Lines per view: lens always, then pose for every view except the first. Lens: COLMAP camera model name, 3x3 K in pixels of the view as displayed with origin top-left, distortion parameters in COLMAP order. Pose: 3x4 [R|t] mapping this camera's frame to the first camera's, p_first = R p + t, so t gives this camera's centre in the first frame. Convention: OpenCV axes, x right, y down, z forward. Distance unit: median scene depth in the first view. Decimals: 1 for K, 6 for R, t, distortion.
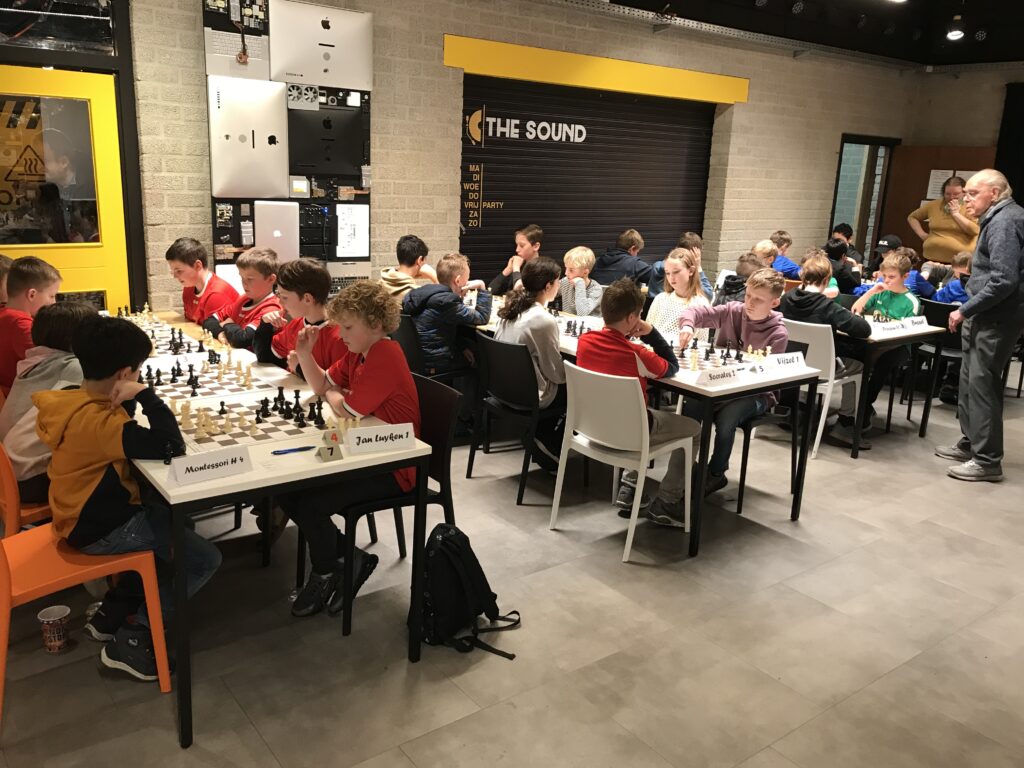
lens RADIAL K [[856.2, 0, 512.0], [0, 856.2, 384.0], [0, 0, 1]] dist [-0.009484, -0.001621]
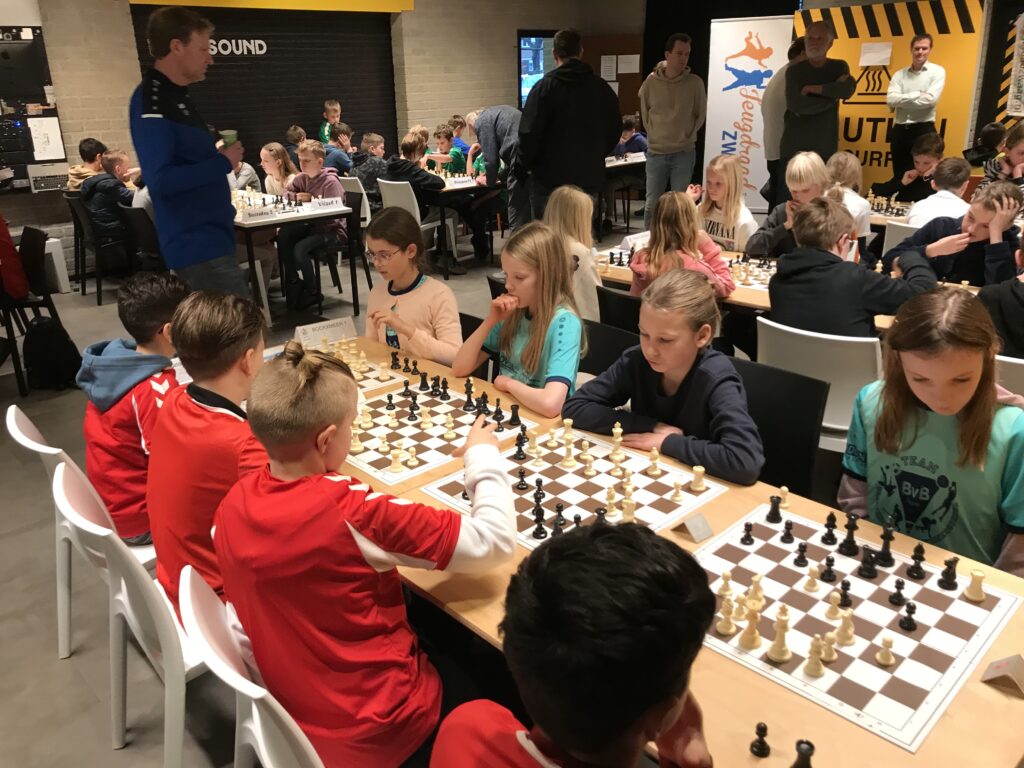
lens RADIAL K [[870.3, 0, 512.0], [0, 870.3, 384.0], [0, 0, 1]] dist [0.000941, -0.003032]
pose [[0.992246, -0.097090, 0.077597, 0.375089], [0.089339, 0.991189, 0.097789, 0.122336], [-0.086408, -0.090098, 0.992177, -0.396913]]
